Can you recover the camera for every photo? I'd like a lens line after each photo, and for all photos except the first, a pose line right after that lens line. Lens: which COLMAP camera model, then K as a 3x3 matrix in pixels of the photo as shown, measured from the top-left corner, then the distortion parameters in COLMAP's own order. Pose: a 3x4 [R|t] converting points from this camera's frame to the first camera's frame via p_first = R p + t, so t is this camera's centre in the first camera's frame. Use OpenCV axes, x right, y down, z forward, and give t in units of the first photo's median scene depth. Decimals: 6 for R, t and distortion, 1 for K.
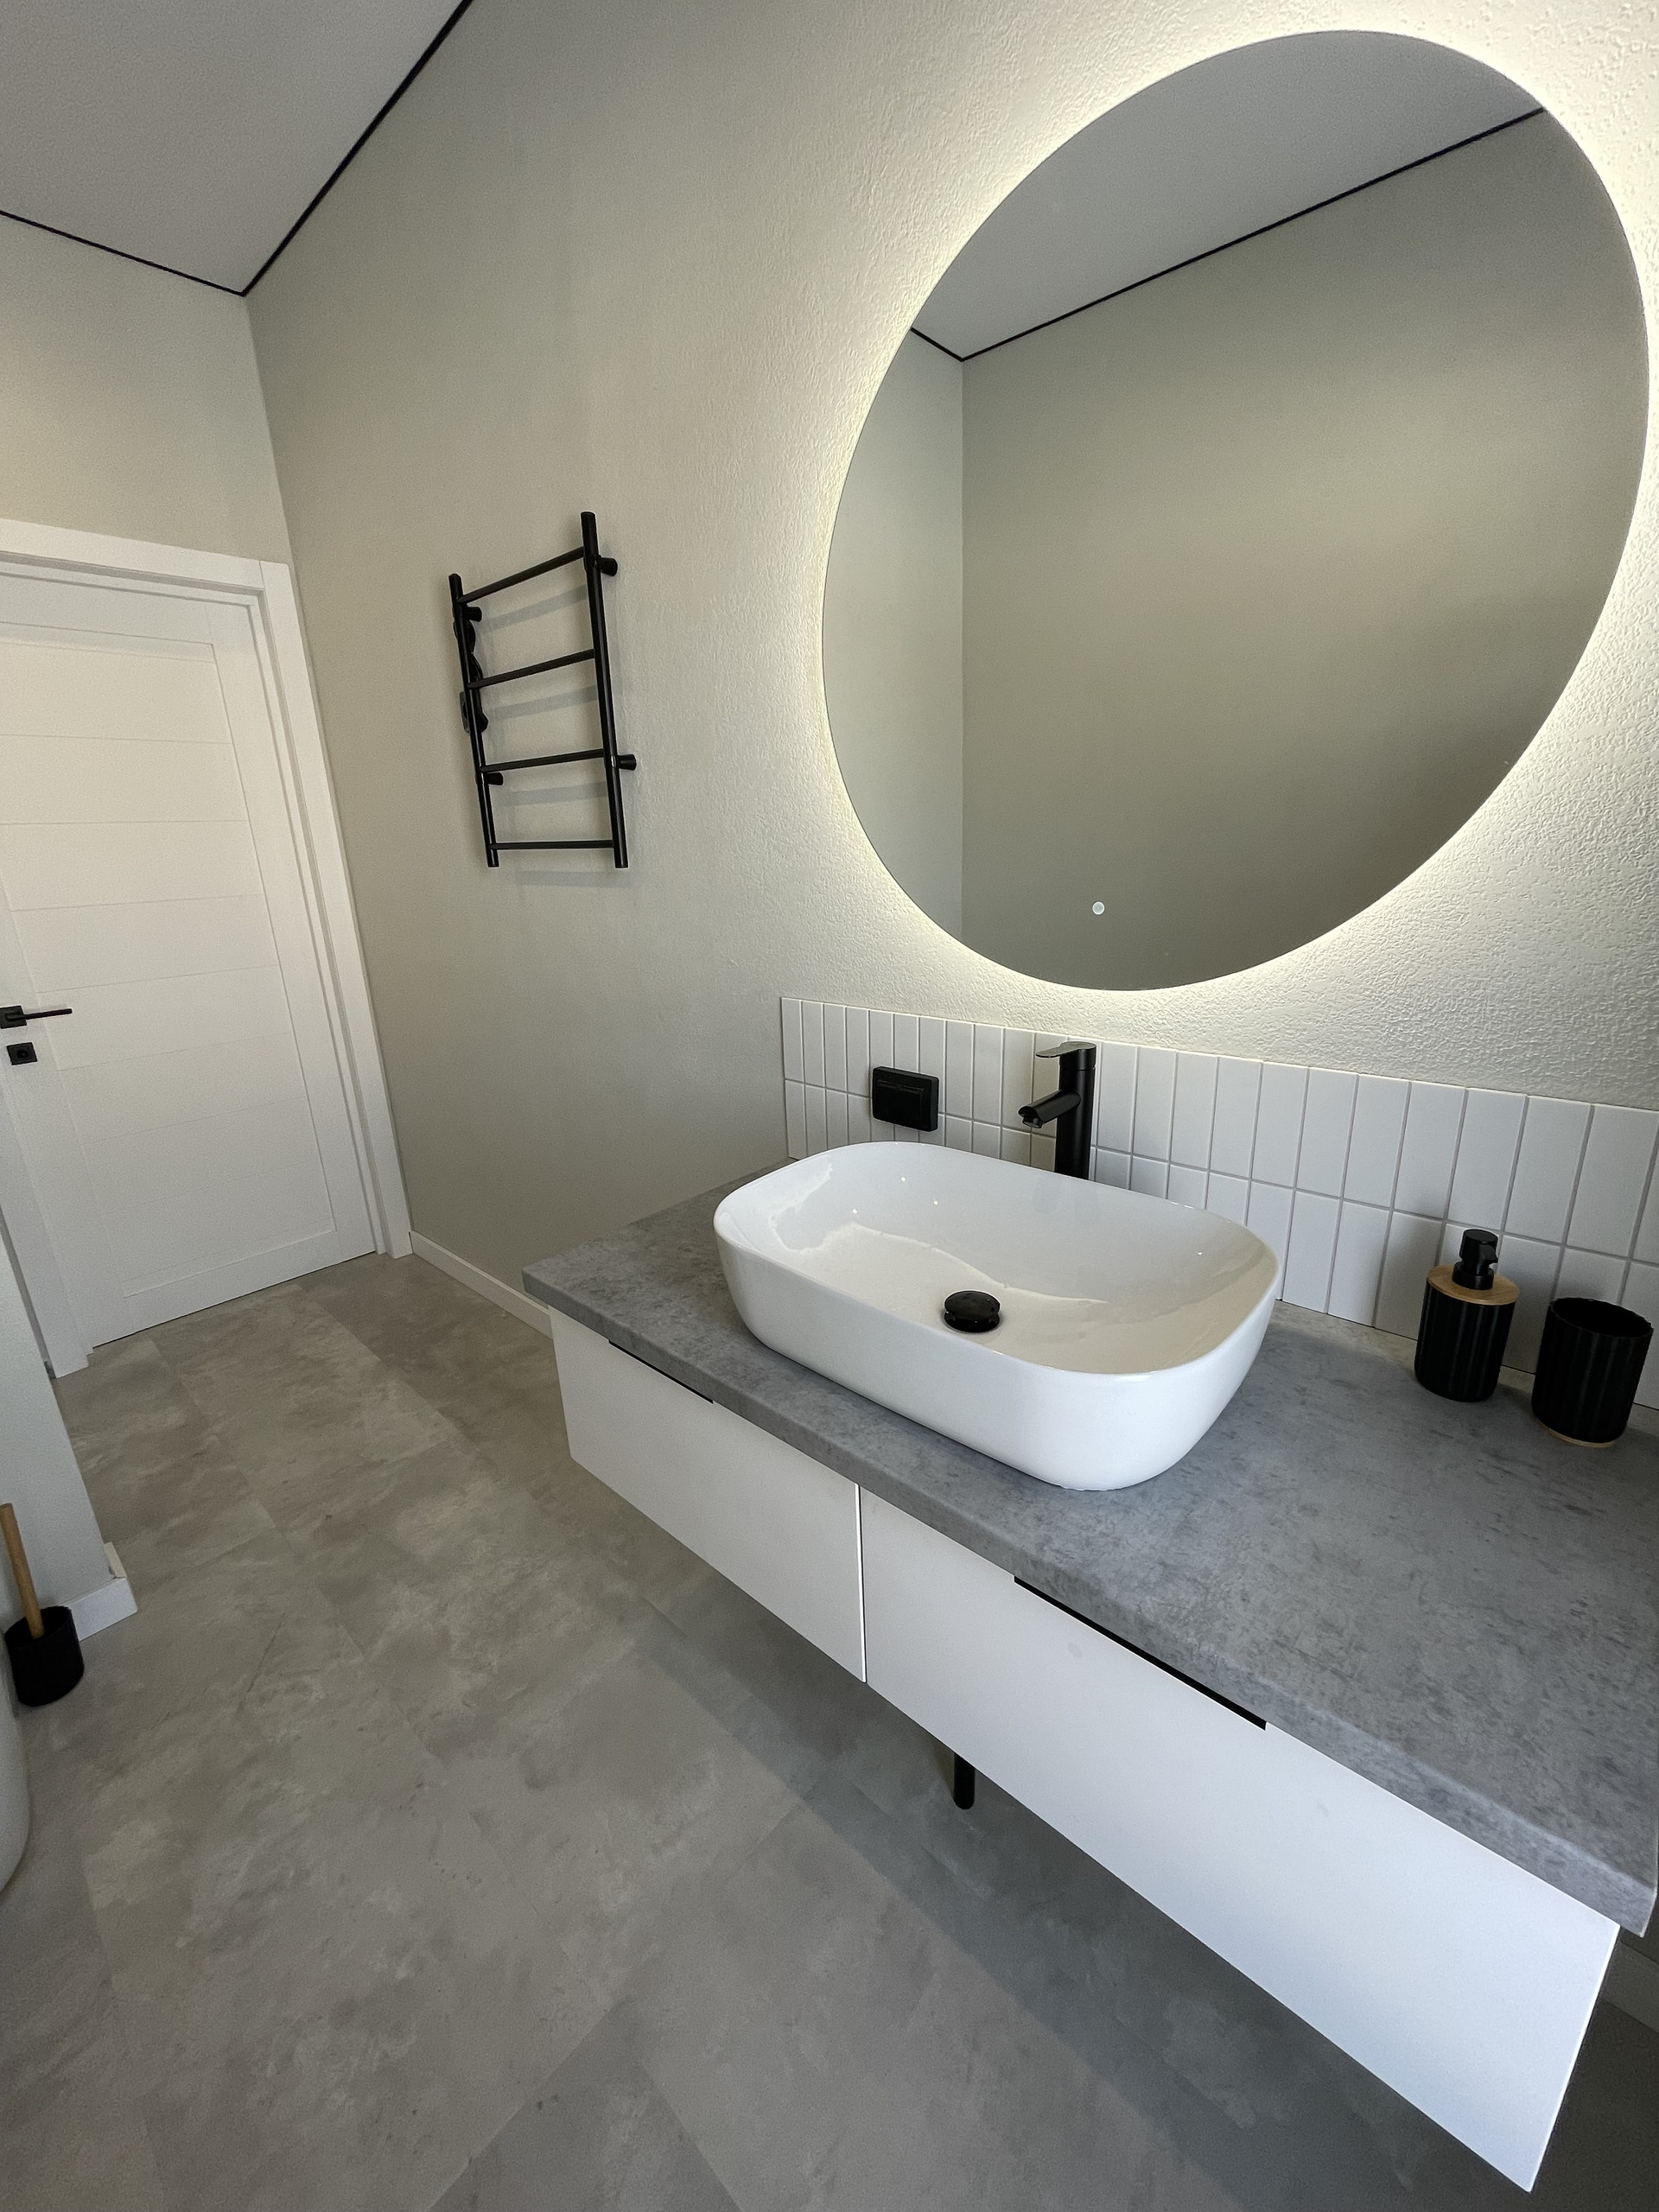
lens RADIAL K [[883.2, 0, 828.8], [0, 883.2, 1109.0], [0, 0, 1]] dist [-0.003776, -0.000500]
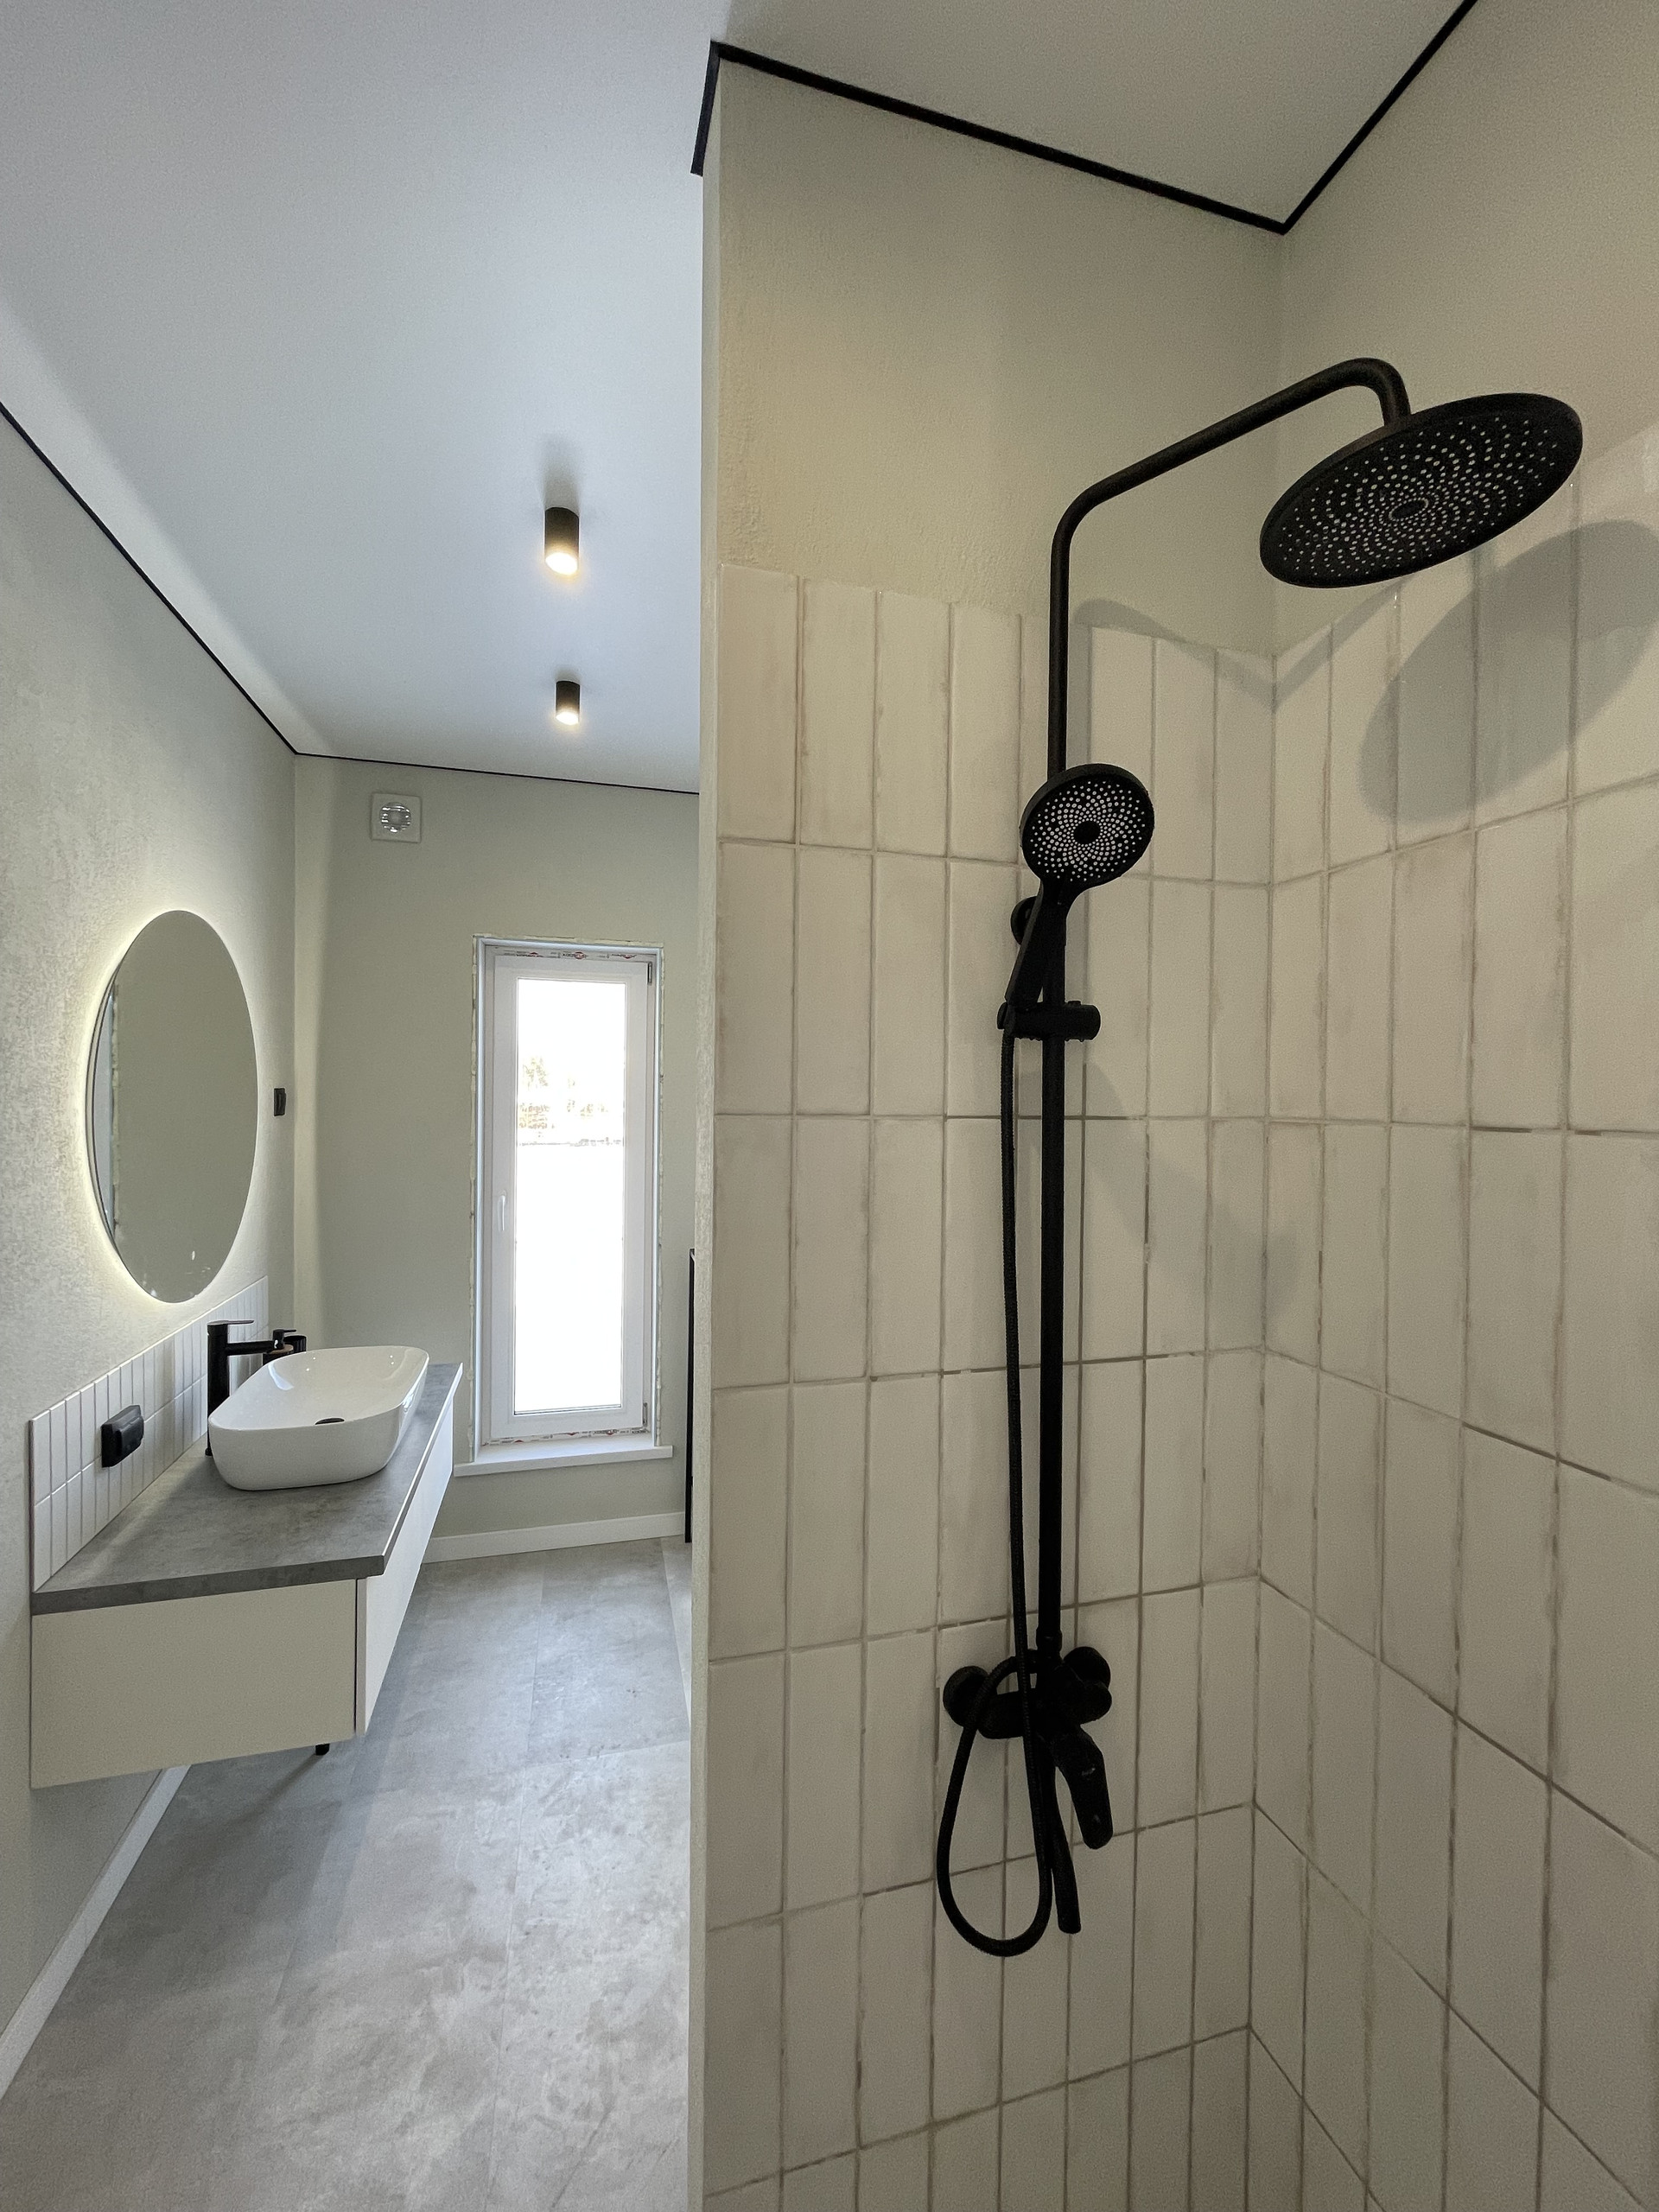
lens RADIAL K [[883.2, 0, 824.6], [0, 883.2, 1105.3], [0, 0, 1]] dist [-0.003776, -0.000500]
pose [[-0.843707, 0.015758, 0.536572, -1.585504], [0.173261, 0.954066, 0.244416, -0.653181], [-0.508073, 0.299182, -0.807683, 1.493000]]
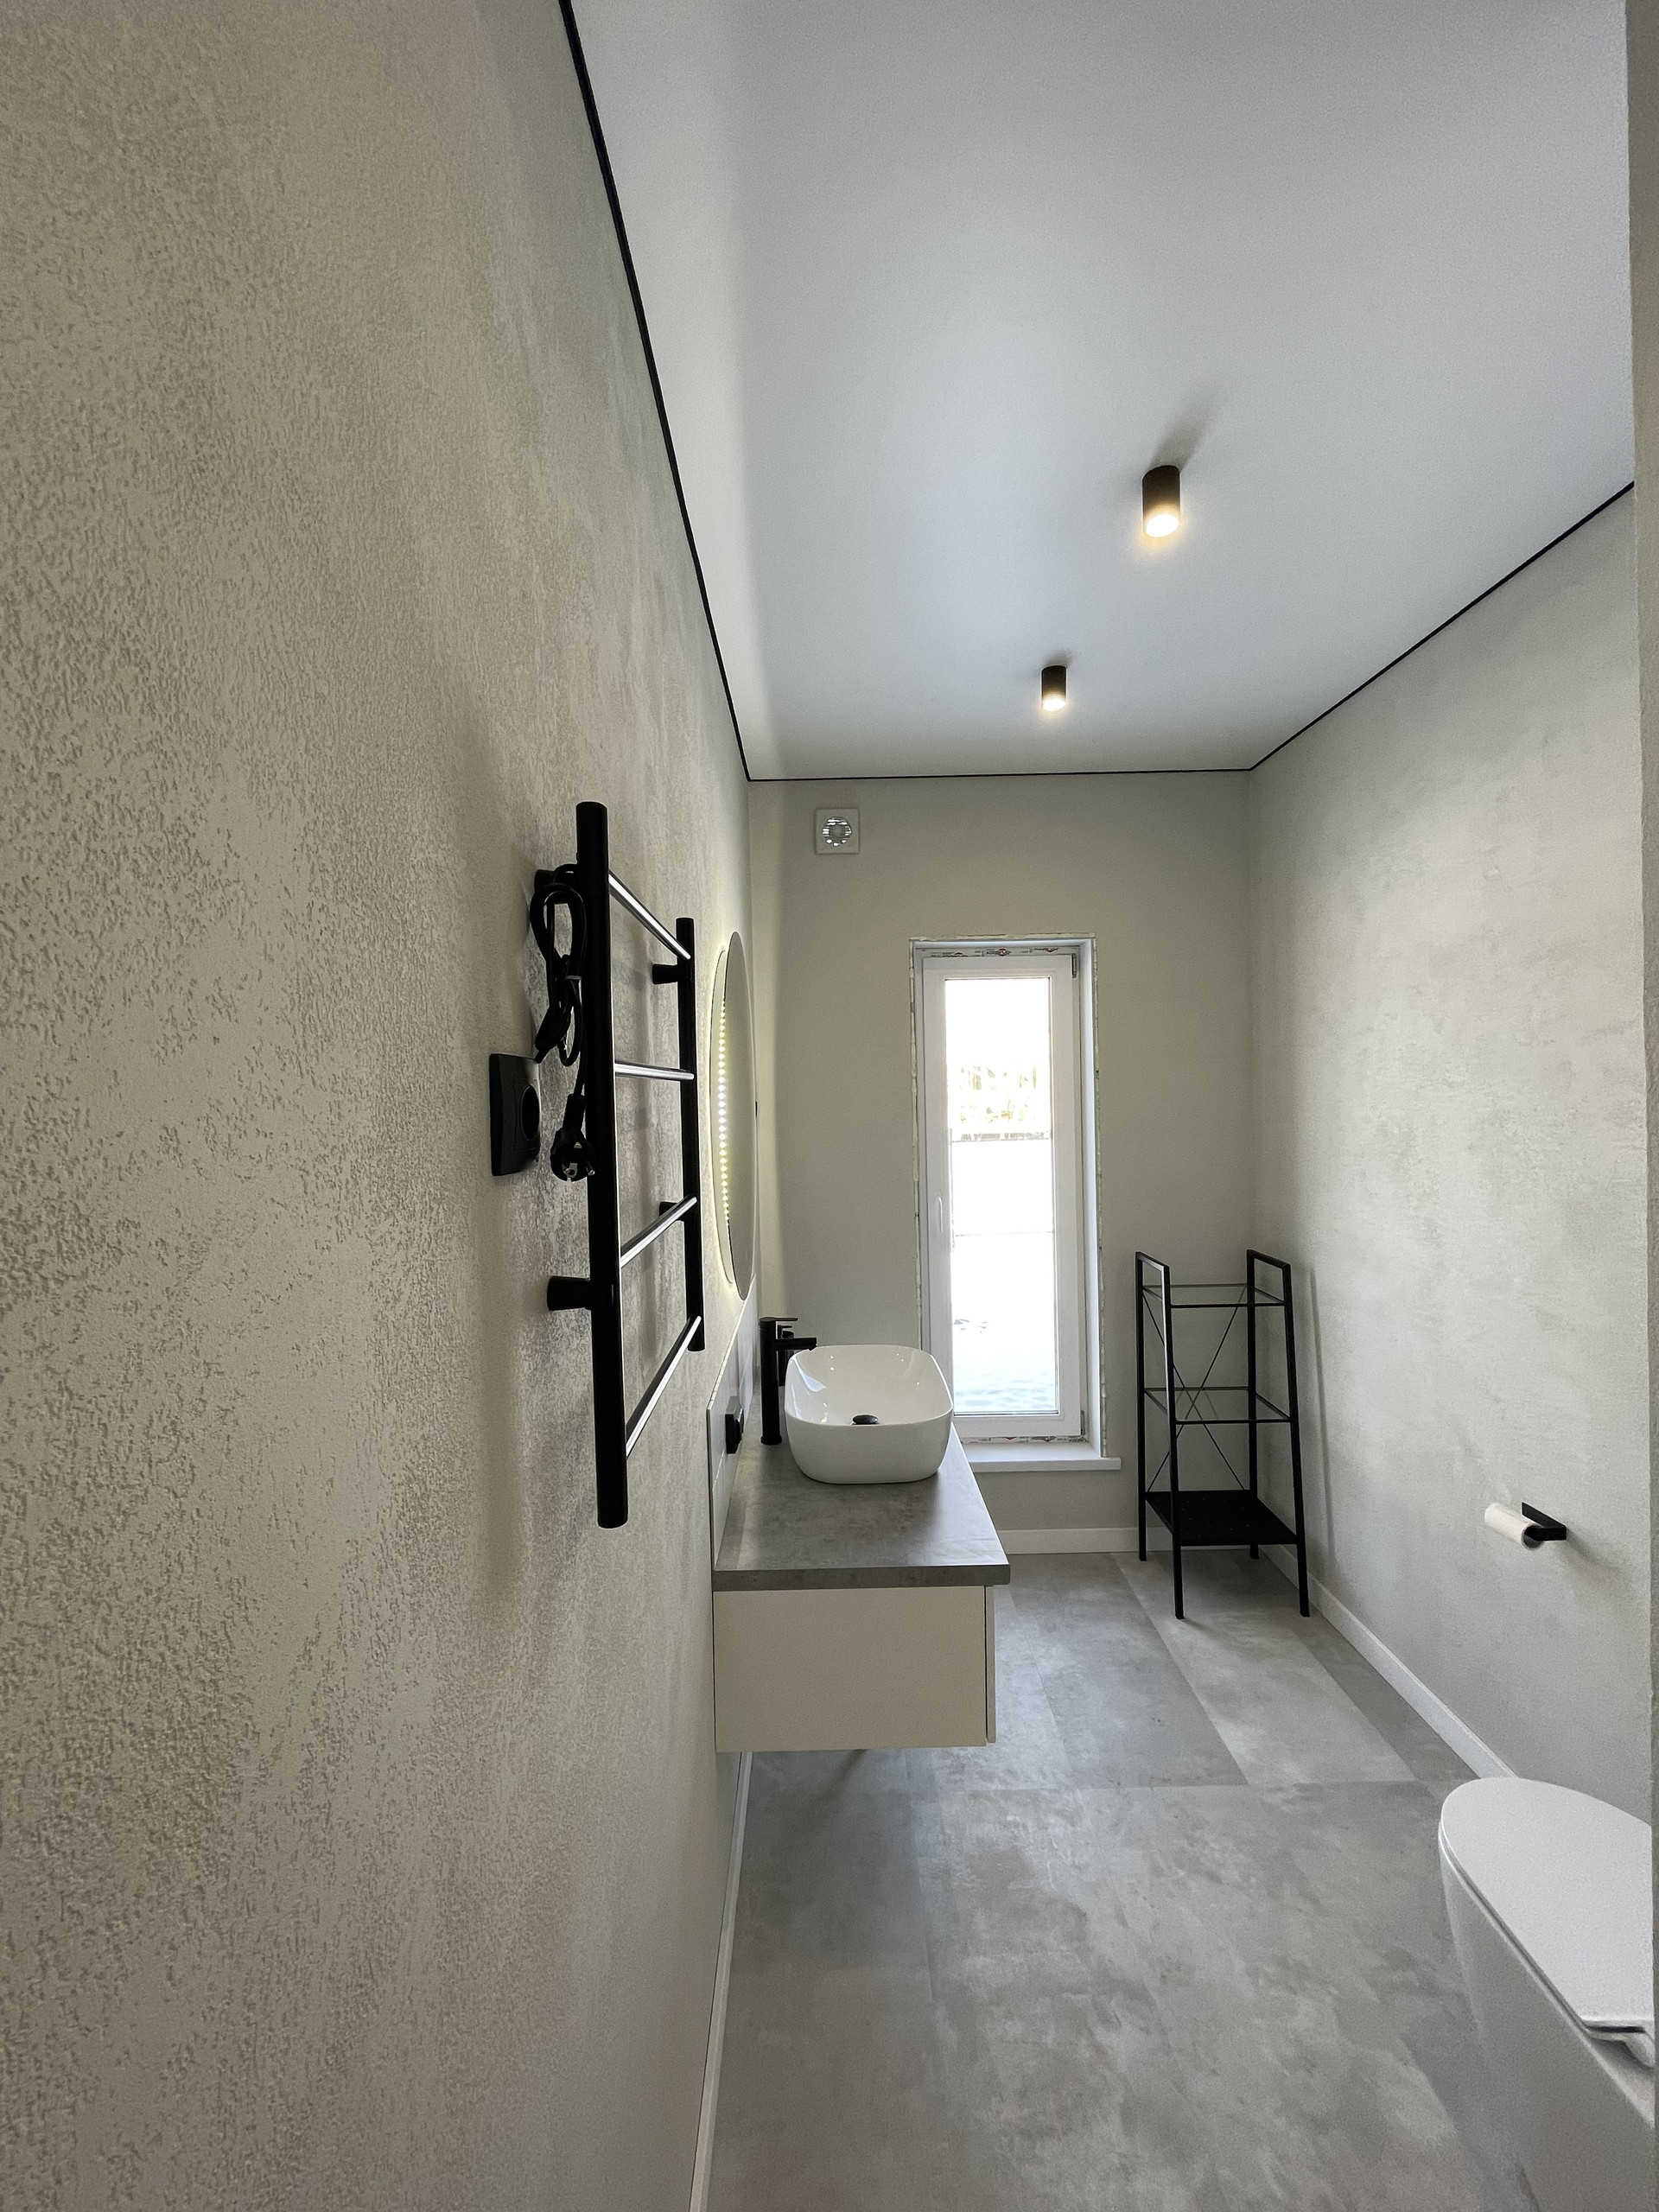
lens RADIAL K [[883.2, 0, 829.7], [0, 883.2, 1105.7], [0, 0, 1]] dist [-0.003776, -0.000500]
pose [[-0.672553, 0.038838, 0.739029, -1.131909], [0.262612, 0.946157, 0.189266, -0.757770], [-0.691887, 0.321370, -0.646540, 1.766164]]
